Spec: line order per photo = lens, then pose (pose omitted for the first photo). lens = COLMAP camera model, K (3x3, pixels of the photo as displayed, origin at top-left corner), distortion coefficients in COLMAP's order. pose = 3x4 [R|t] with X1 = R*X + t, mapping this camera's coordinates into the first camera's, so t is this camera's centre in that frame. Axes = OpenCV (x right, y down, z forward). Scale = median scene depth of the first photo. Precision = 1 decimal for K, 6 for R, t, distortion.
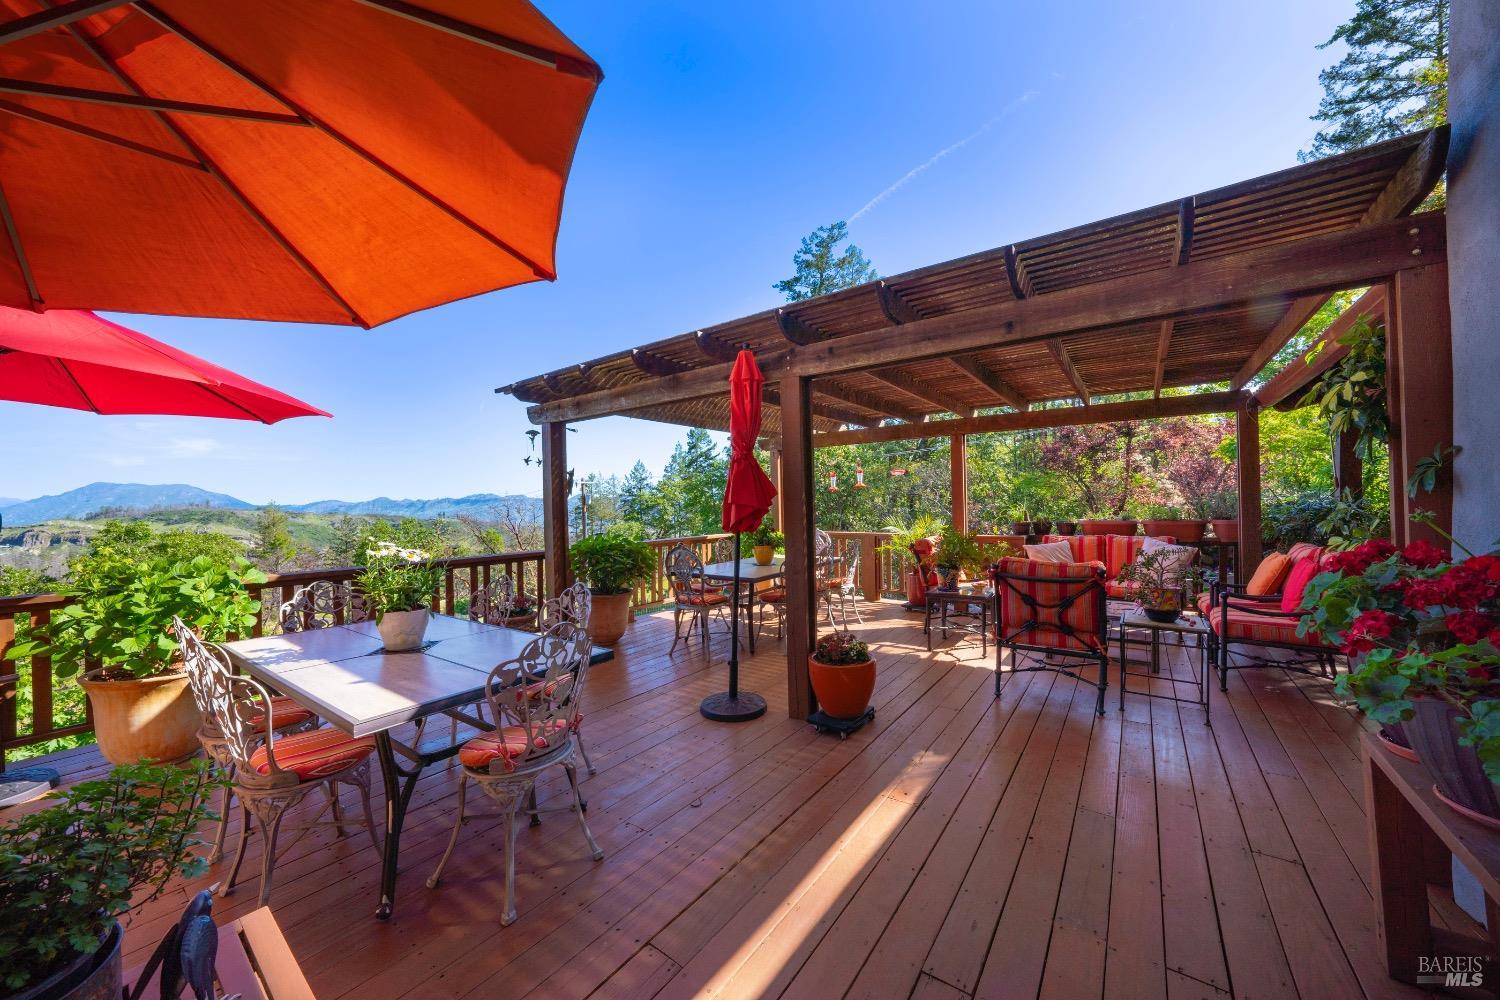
lens RADIAL K [[549.1, 0, 750.4], [0, 549.1, 503.2], [0, 0, 1]] dist [-0.009365, -0.000006]
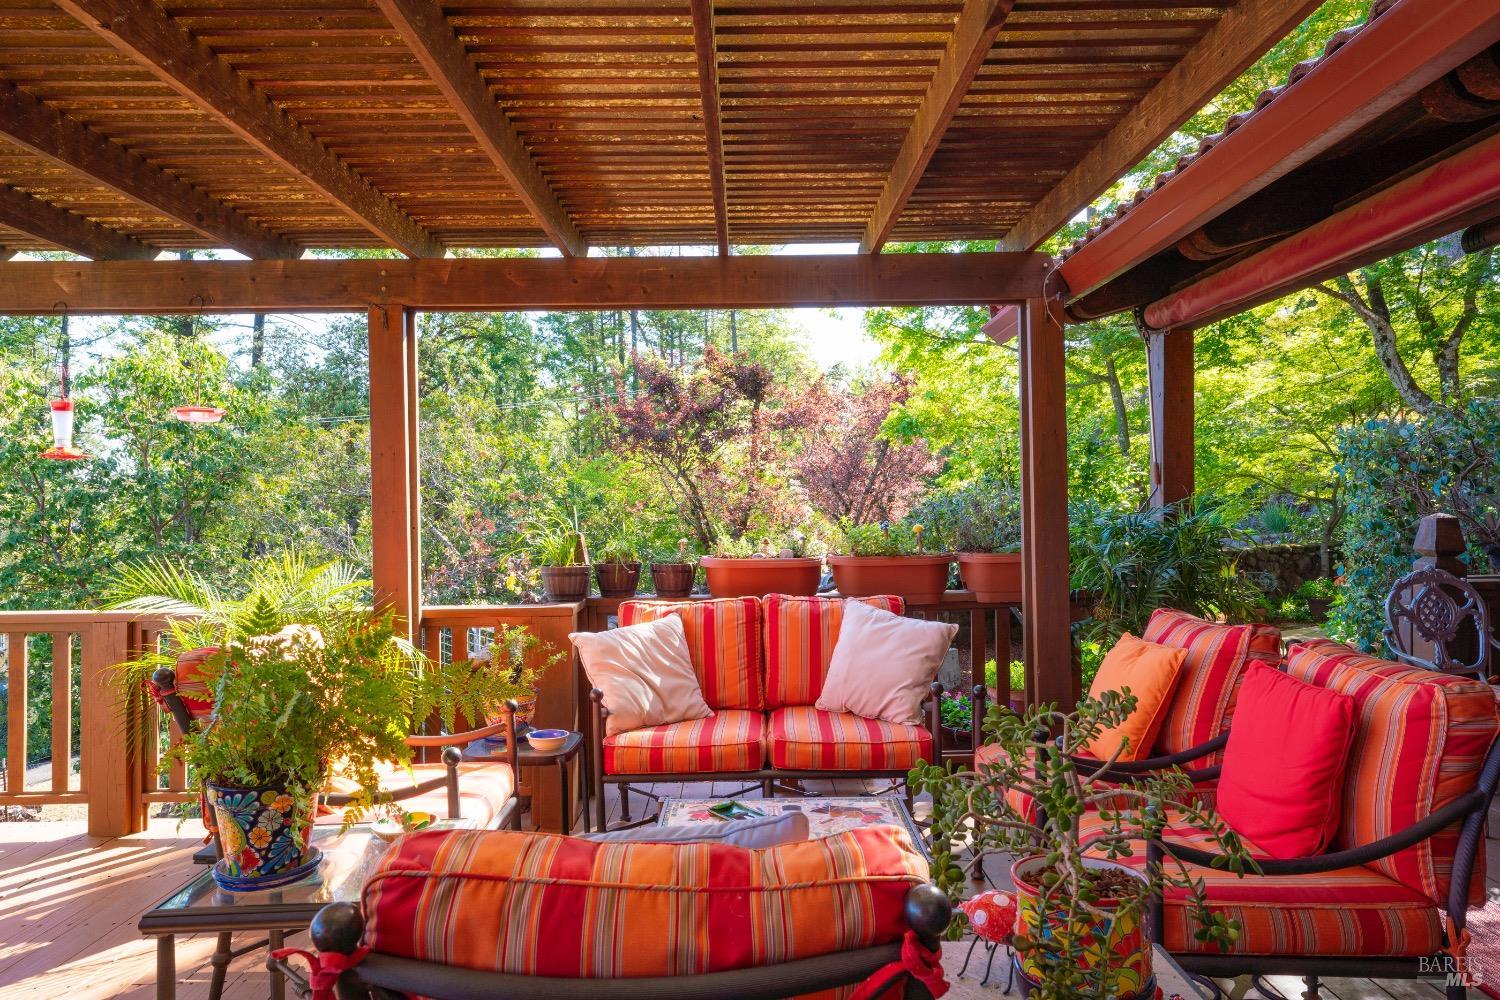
lens RADIAL K [[986.0, 0, 751.9], [0, 986.0, 501.1], [0, 0, 1]] dist [-0.001229, -0.000189]
pose [[0.811077, 0.013019, 0.584794, 0.079481], [-0.004014, 0.999853, -0.016692, 0.000783], [-0.584925, 0.011191, 0.811010, 0.149186]]
